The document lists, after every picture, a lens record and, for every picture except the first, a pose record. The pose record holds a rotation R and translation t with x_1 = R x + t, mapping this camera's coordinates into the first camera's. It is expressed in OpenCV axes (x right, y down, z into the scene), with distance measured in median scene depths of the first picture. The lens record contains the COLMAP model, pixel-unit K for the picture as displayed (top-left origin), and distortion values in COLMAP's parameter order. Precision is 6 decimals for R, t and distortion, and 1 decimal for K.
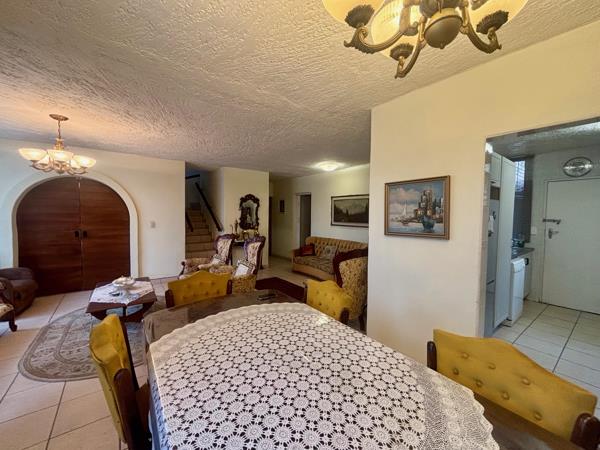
lens RADIAL K [[243.3, 0, 298.7], [0, 243.3, 224.0], [0, 0, 1]] dist [0.001869, 0.000136]
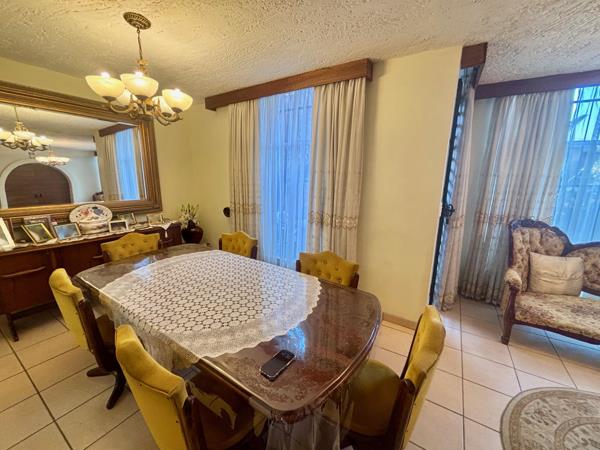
lens RADIAL K [[243.3, 0, 298.8], [0, 243.3, 224.6], [0, 0, 1]] dist [0.001869, 0.000136]
pose [[-0.936119, 0.046352, -0.348615, -0.005004], [-0.038076, 0.972091, 0.231494, -0.065700], [0.349616, 0.229980, -0.908228, 0.982477]]
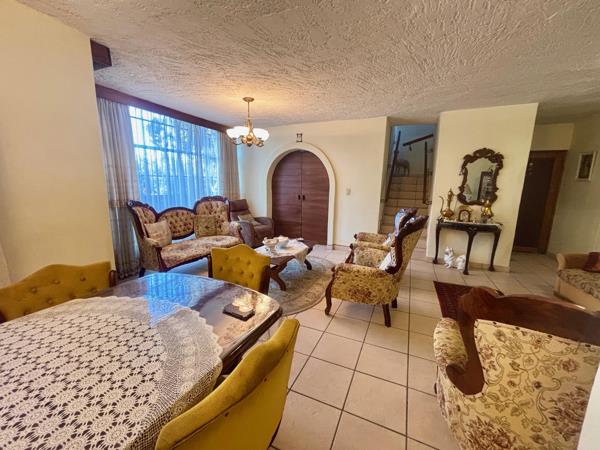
lens RADIAL K [[243.3, 0, 299.3], [0, 243.3, 224.5], [0, 0, 1]] dist [0.001869, 0.000136]
pose [[0.475156, 0.150007, -0.867021, 0.298577], [-0.044740, 0.988205, 0.146455, -0.001831], [0.878763, -0.030799, 0.476263, 0.598168]]
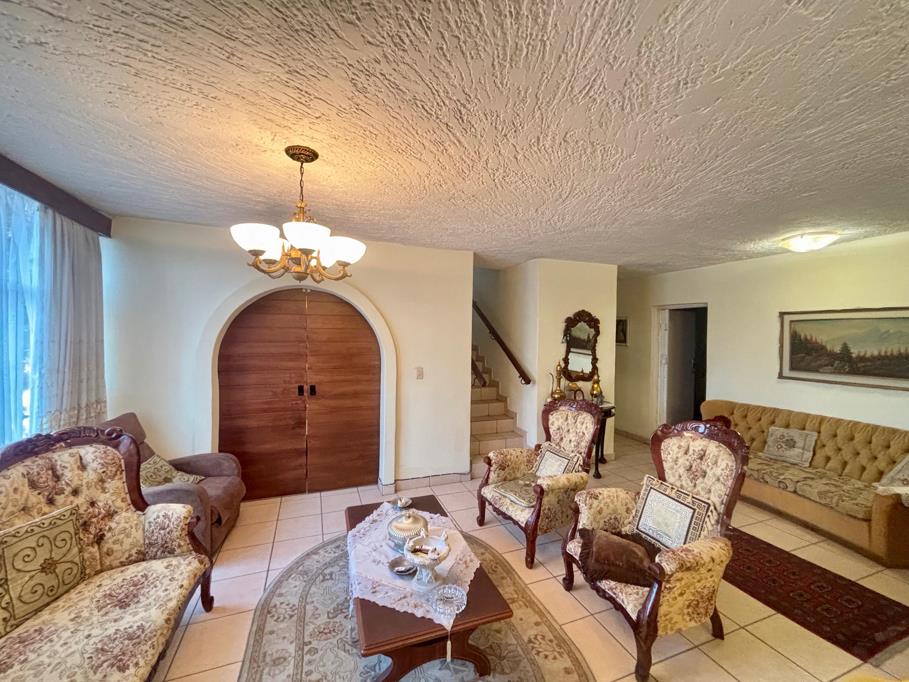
lens RADIAL K [[368.6, 0, 452.8], [0, 368.6, 340.1], [0, 0, 1]] dist [0.001869, 0.000136]
pose [[0.959238, 0.003883, -0.282573, -0.512169], [-0.011934, 0.999570, -0.026778, -0.081862], [0.282348, 0.029059, 0.958872, 0.430569]]
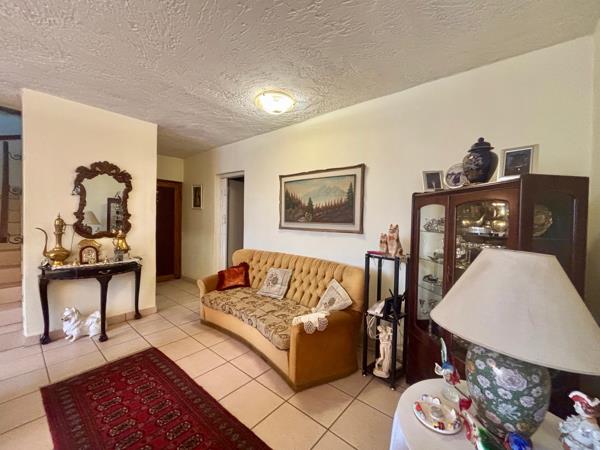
lens RADIAL K [[243.3, 0, 299.1], [0, 243.3, 224.3], [0, 0, 1]] dist [0.001869, 0.000136]
pose [[0.975889, 0.002834, 0.218247, 0.123143], [0.000153, 0.999907, -0.013668, 0.005698], [-0.218266, 0.013372, 0.975798, 0.983960]]
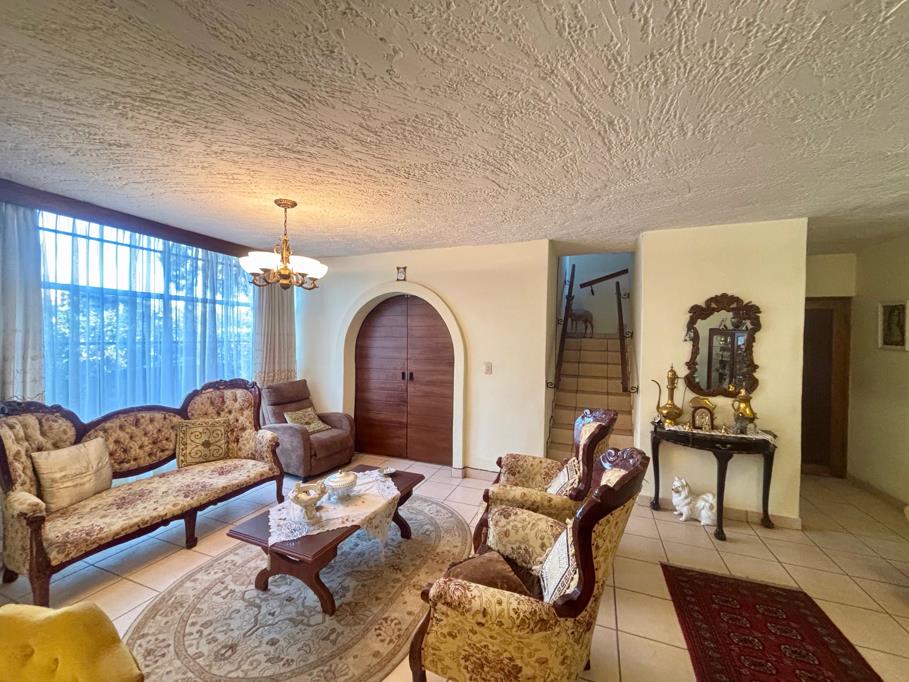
lens RADIAL K [[368.6, 0, 453.4], [0, 368.6, 340.3], [0, 0, 1]] dist [0.001869, 0.000136]
pose [[0.522690, 0.006250, -0.852500, 0.092097], [-0.040810, 0.999010, -0.017698, -0.070137], [0.851546, 0.044041, 0.522427, 0.854363]]
